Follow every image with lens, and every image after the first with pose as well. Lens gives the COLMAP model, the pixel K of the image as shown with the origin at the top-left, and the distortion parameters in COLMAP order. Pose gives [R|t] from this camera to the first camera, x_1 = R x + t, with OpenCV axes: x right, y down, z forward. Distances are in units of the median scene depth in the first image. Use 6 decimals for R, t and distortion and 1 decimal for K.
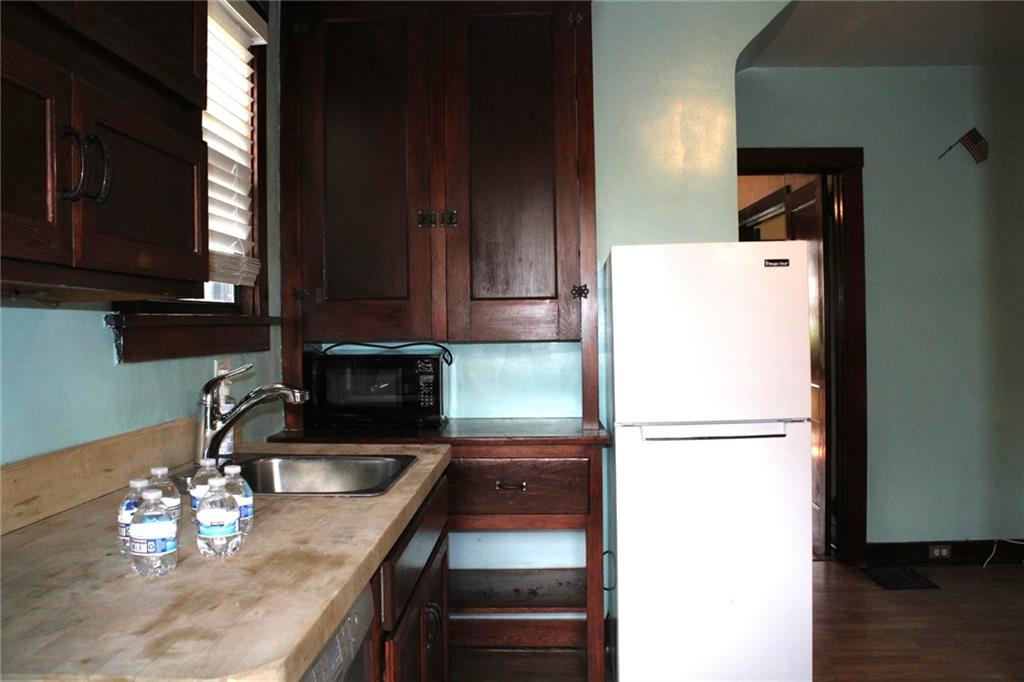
lens RADIAL K [[859.8, 0, 511.2], [0, 859.8, 337.2], [0, 0, 1]] dist [-0.126244, 0.083406]
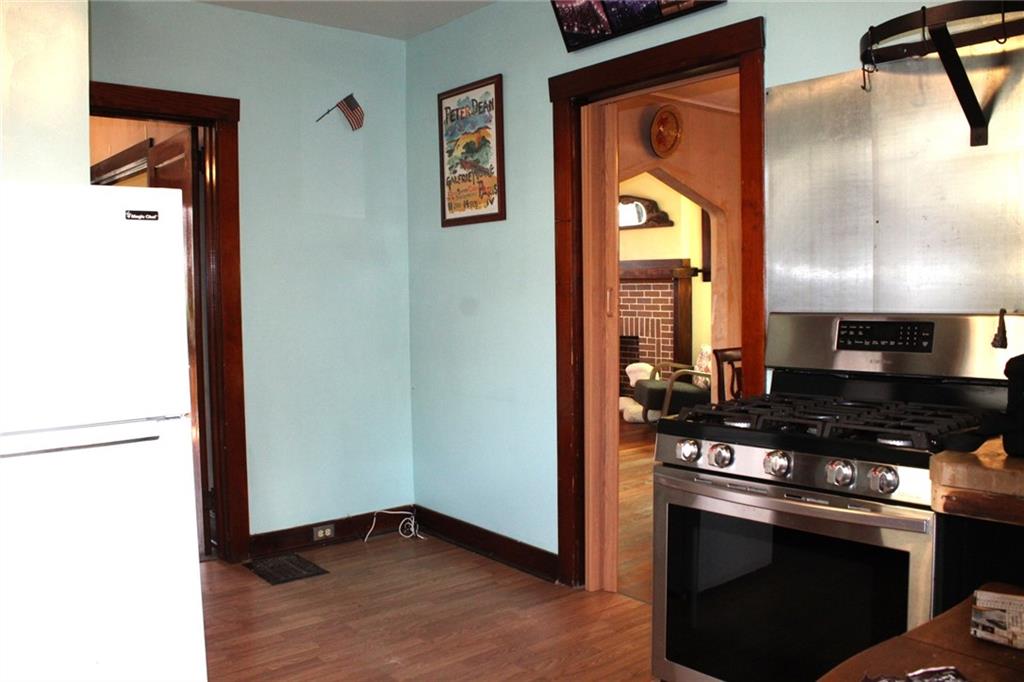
lens RADIAL K [[859.8, 0, 514.9], [0, 859.8, 338.7], [0, 0, 1]] dist [-0.126244, 0.083406]
pose [[0.747117, -0.029078, 0.664056, 0.033725], [0.007789, 0.999357, 0.034996, 0.000509], [-0.664647, -0.020974, 0.746863, 0.122646]]
